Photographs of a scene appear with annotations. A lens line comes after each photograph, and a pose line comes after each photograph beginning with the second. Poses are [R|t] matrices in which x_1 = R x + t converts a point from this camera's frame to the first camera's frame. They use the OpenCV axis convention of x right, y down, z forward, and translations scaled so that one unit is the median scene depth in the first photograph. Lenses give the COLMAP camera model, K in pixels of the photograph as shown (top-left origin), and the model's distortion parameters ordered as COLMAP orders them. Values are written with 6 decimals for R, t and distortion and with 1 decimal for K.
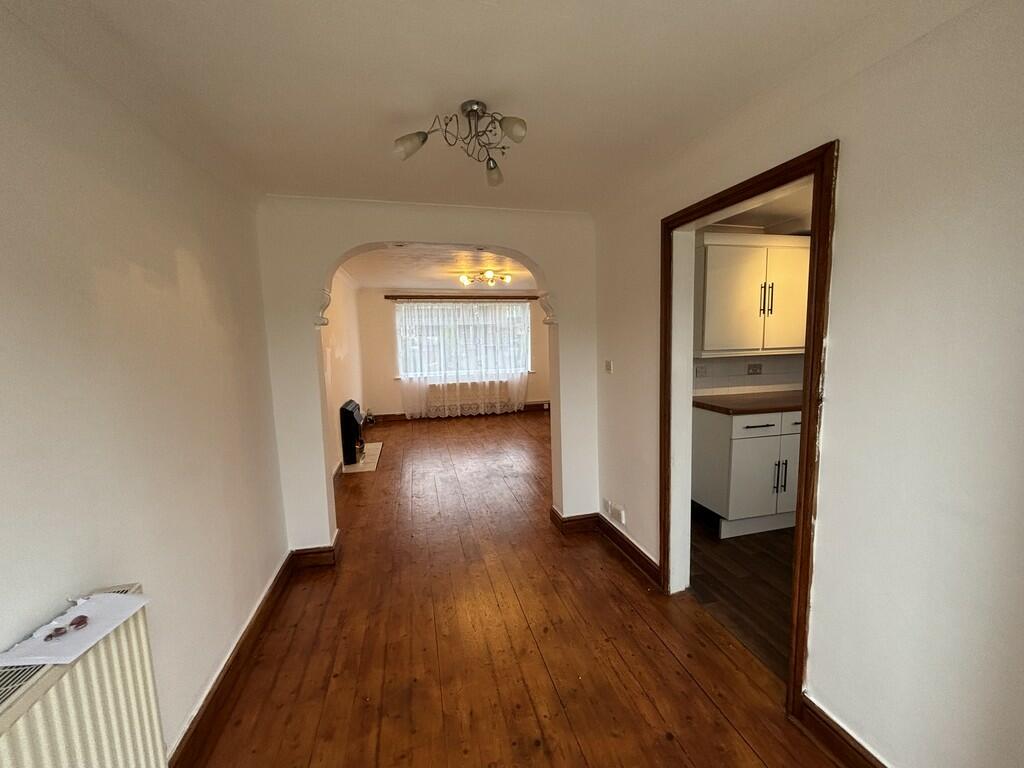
lens RADIAL K [[415.6, 0, 510.0], [0, 415.6, 383.4], [0, 0, 1]] dist [-0.000078, 0.000462]
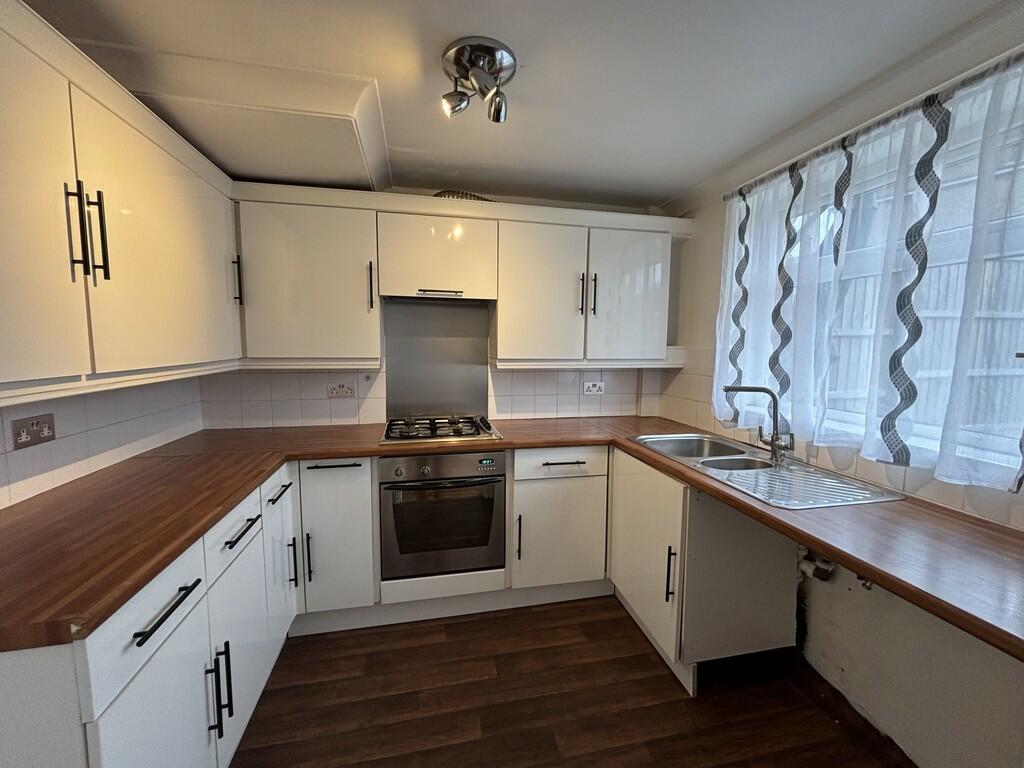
lens RADIAL K [[415.6, 0, 510.0], [0, 415.6, 383.4], [0, 0, 1]] dist [-0.000078, 0.000462]
pose [[0.022169, -0.073652, 0.997038, 0.269246], [0.106012, 0.991833, 0.070910, -0.065665], [-0.994118, 0.104126, 0.029796, 0.652477]]
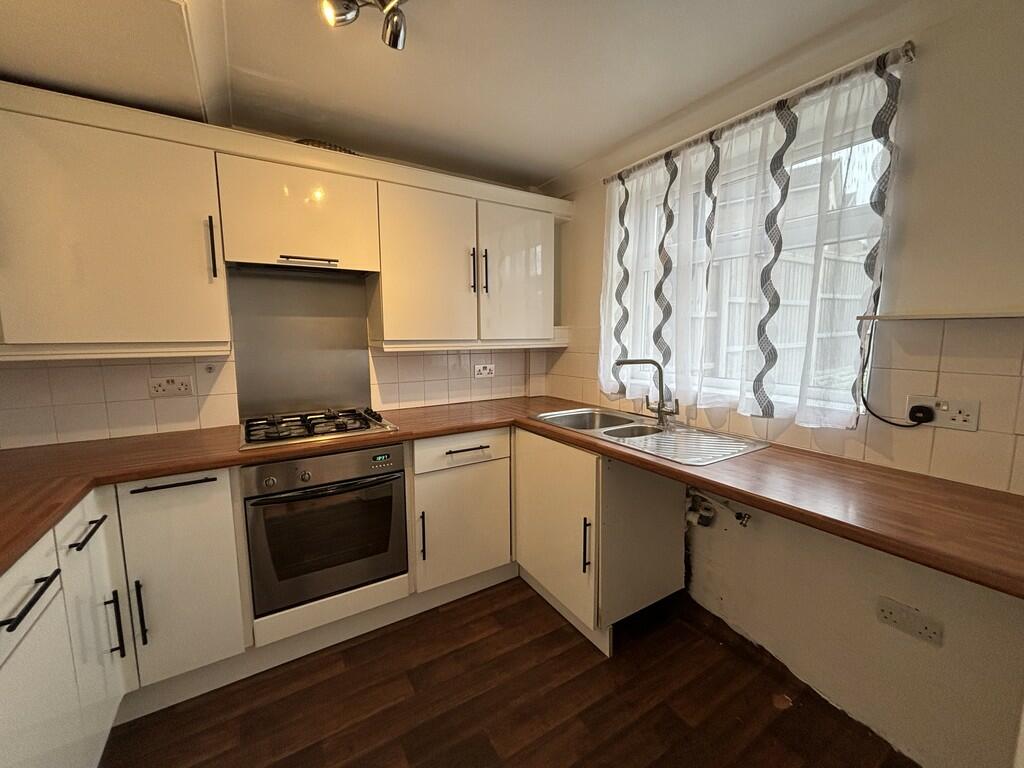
lens RADIAL K [[415.6, 0, 510.0], [0, 415.6, 383.4], [0, 0, 1]] dist [-0.000078, 0.000462]
pose [[-0.314612, -0.086737, 0.945249, 0.324920], [0.122495, 0.983780, 0.131043, -0.054035], [-0.941283, 0.157016, -0.298884, 0.711931]]
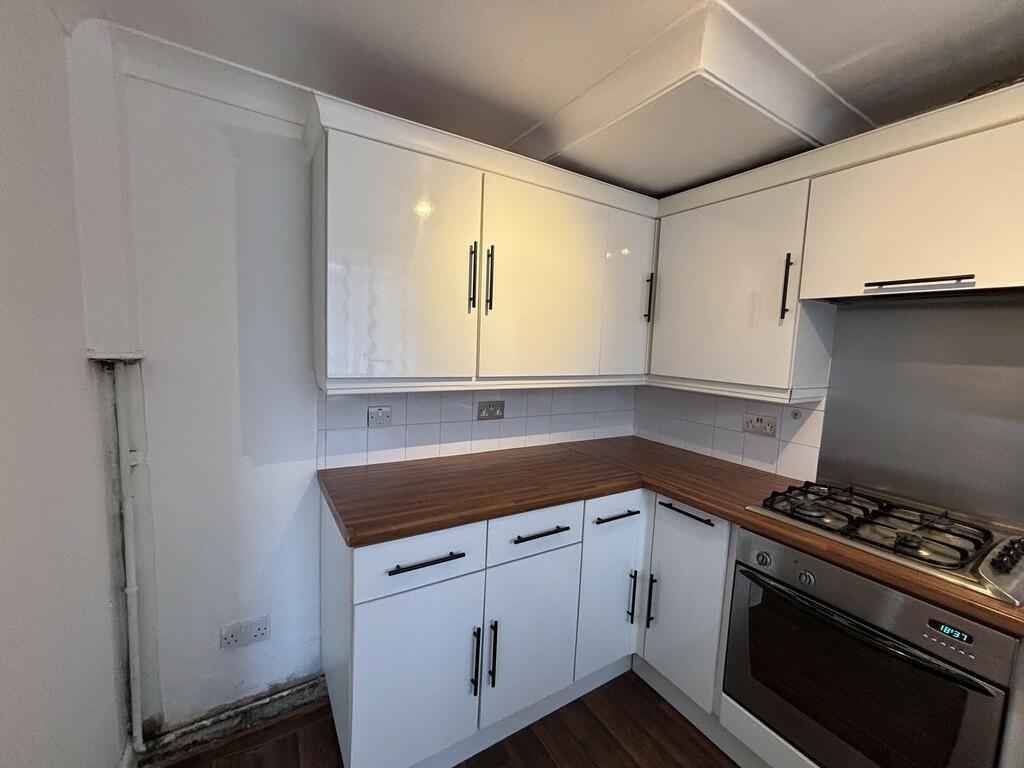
lens RADIAL K [[415.6, 0, 510.0], [0, 415.6, 383.4], [0, 0, 1]] dist [-0.000078, 0.000462]
pose [[0.949767, 0.032341, 0.311283, 0.502952], [-0.028544, 0.999452, -0.016747, -0.071196], [-0.311654, 0.007020, 0.950170, 0.525551]]
